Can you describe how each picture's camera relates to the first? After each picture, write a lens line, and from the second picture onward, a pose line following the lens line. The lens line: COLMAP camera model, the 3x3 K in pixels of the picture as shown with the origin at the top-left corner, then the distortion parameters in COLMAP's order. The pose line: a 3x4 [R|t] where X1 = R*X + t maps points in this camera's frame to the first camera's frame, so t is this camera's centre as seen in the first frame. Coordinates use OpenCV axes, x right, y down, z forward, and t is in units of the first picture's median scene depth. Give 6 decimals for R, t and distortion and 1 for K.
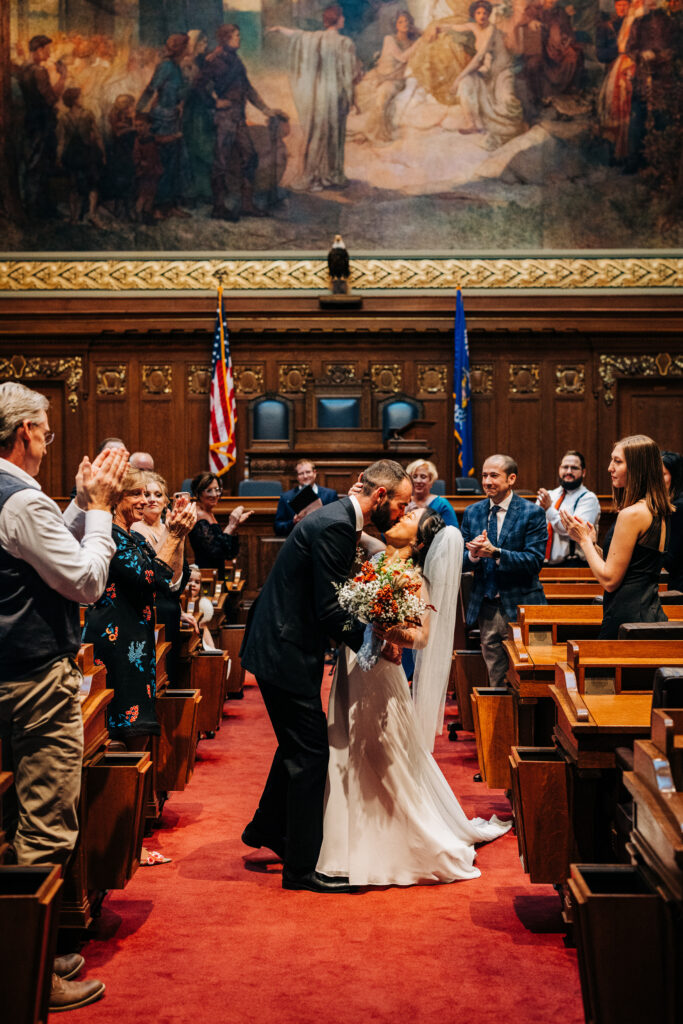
lens RADIAL K [[1545.8, 0, 341.5], [0, 1545.8, 512.0], [0, 0, 1]] dist [0.037273, 0.019107]
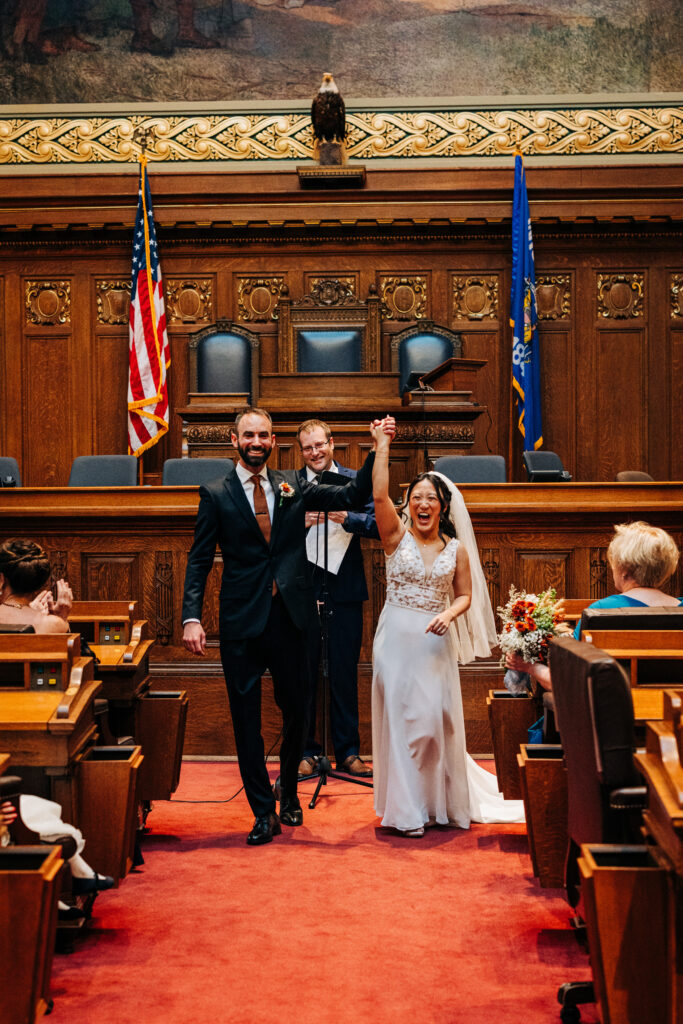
lens RADIAL K [[1545.8, 0, 341.5], [0, 1545.8, 512.0], [0, 0, 1]] dist [0.037273, 0.019107]
pose [[0.999991, -0.004159, 0.000843, 0.002270], [0.004150, 0.999938, 0.010364, -0.004595], [-0.000886, -0.010360, 0.999946, 0.358984]]
